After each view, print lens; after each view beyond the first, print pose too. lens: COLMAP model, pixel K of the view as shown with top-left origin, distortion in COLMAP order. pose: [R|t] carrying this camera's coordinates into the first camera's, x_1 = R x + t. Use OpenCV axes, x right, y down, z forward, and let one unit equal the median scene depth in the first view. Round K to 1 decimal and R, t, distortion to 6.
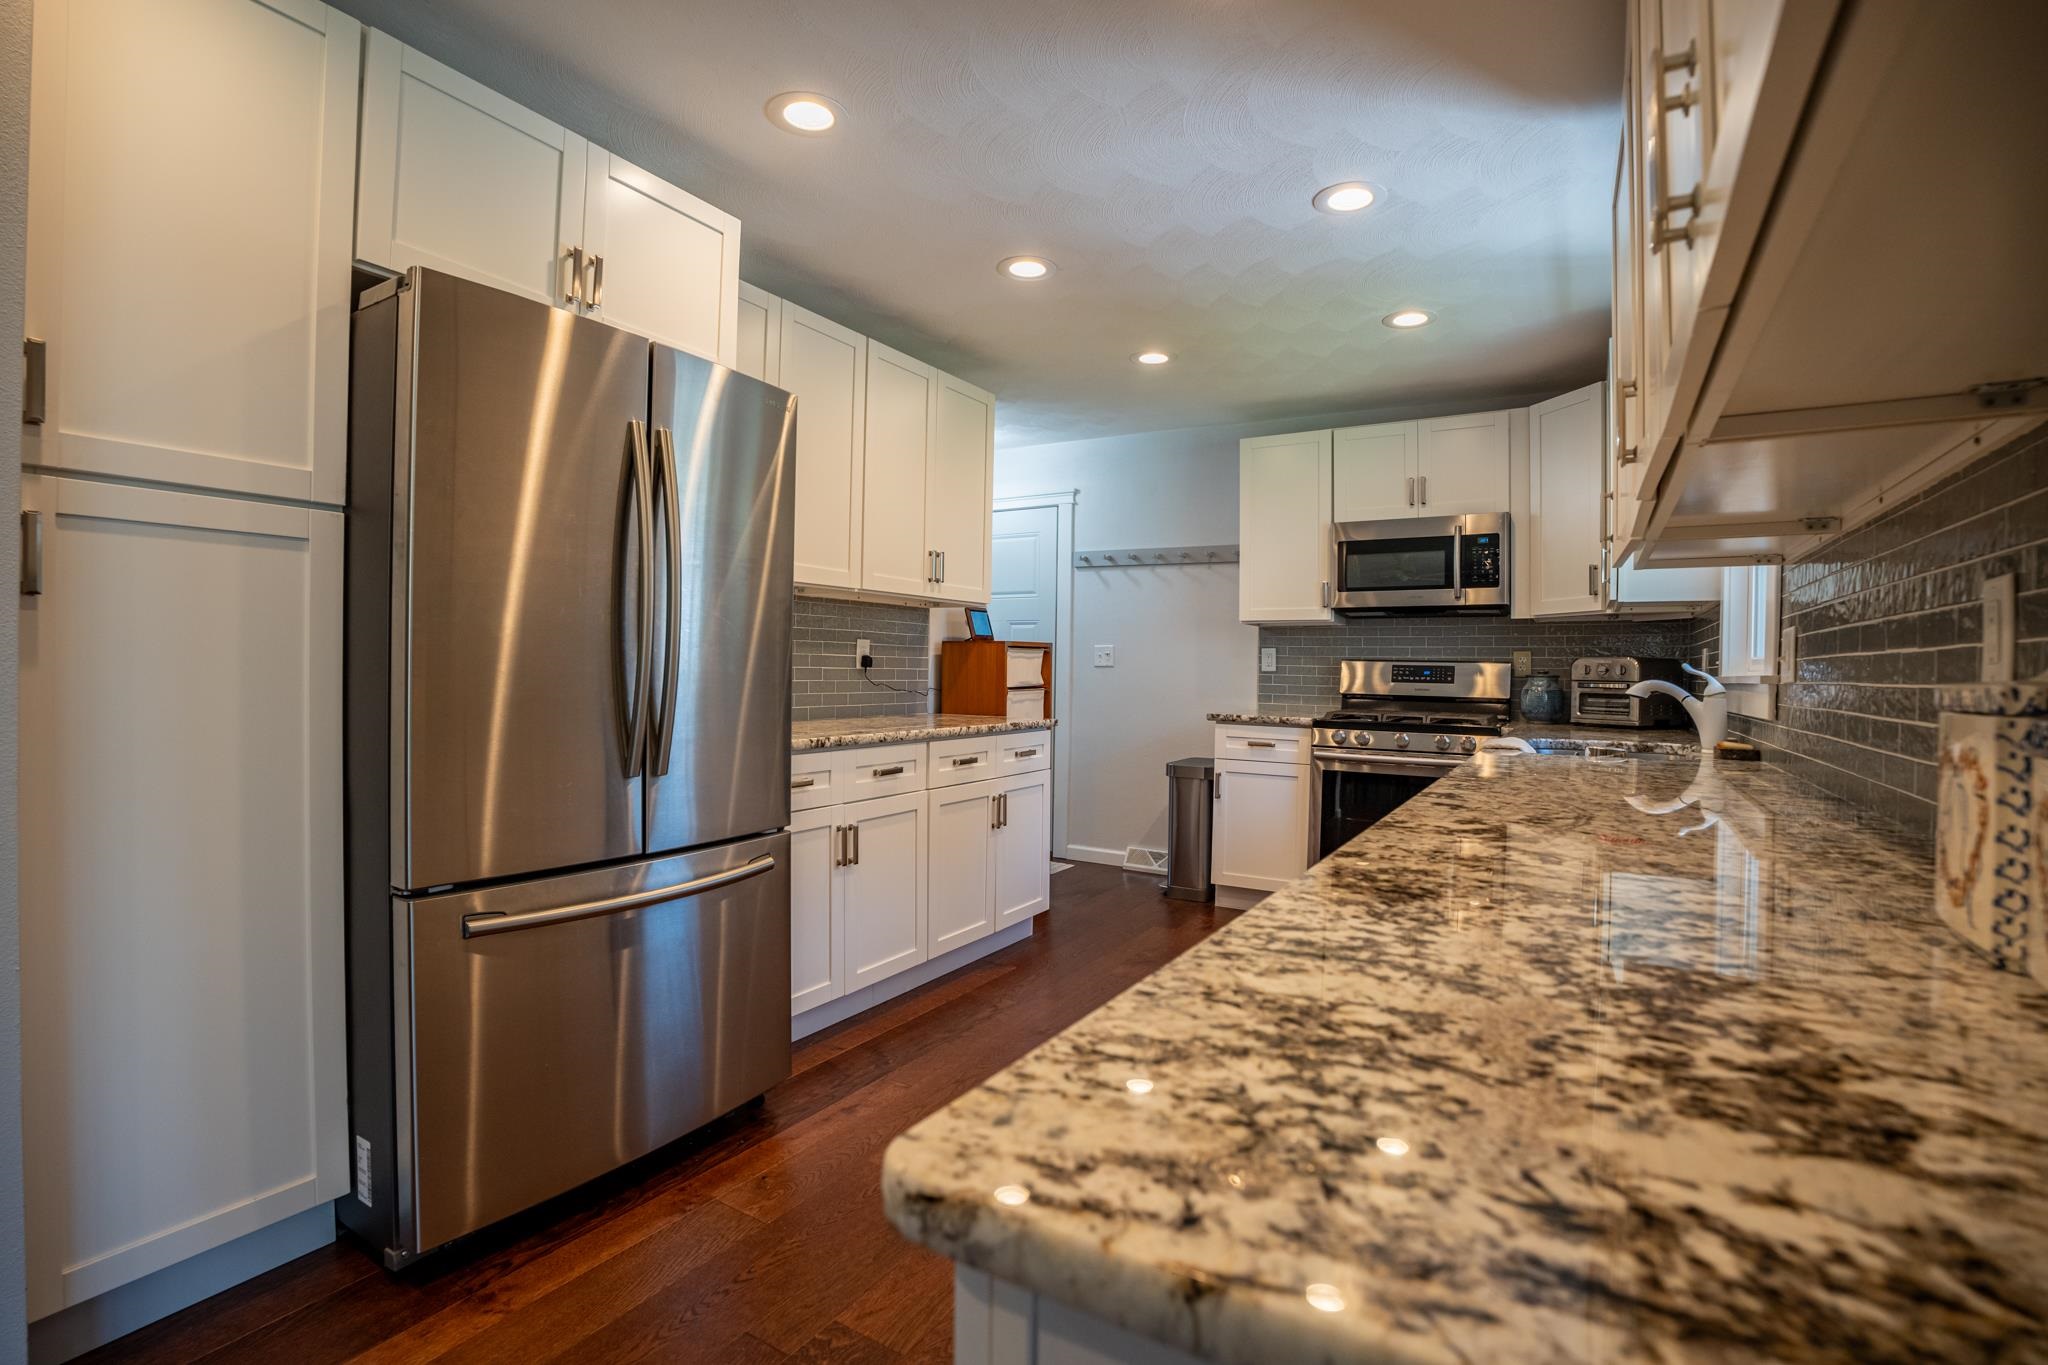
lens RADIAL K [[957.7, 0, 1019.8], [0, 957.7, 676.1], [0, 0, 1]] dist [-0.000429, -0.000203]
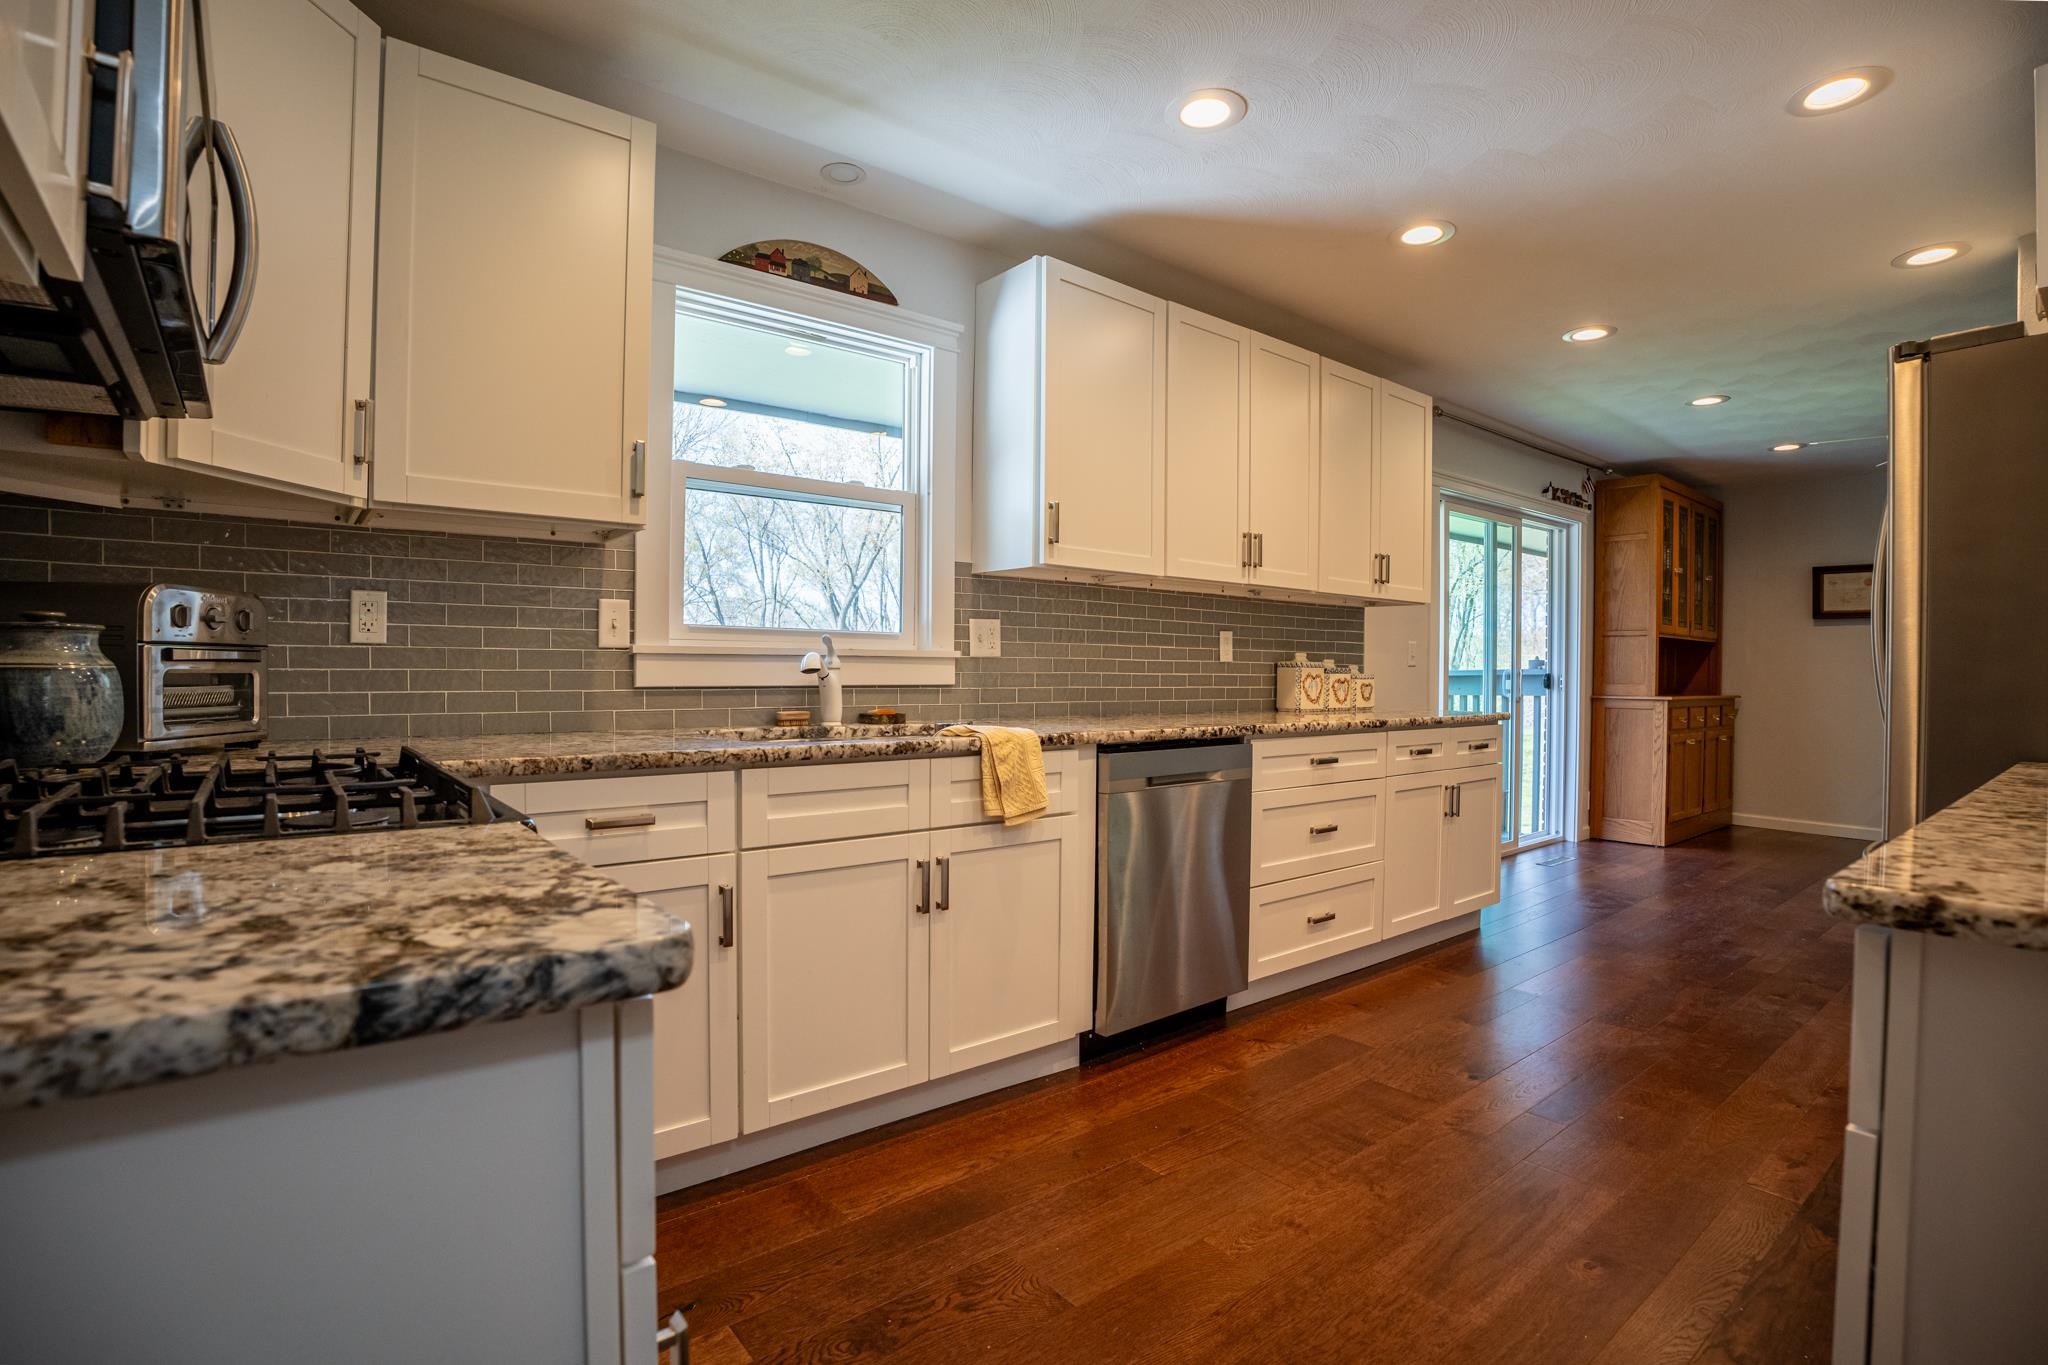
lens RADIAL K [[957.7, 0, 1019.8], [0, 957.7, 676.1], [0, 0, 1]] dist [-0.000429, -0.000203]
pose [[0.928619, 0.004784, -0.371004, 0.193151], [-0.002625, 0.999977, 0.006323, 0.003759], [0.371025, -0.004898, 0.928610, 0.350247]]
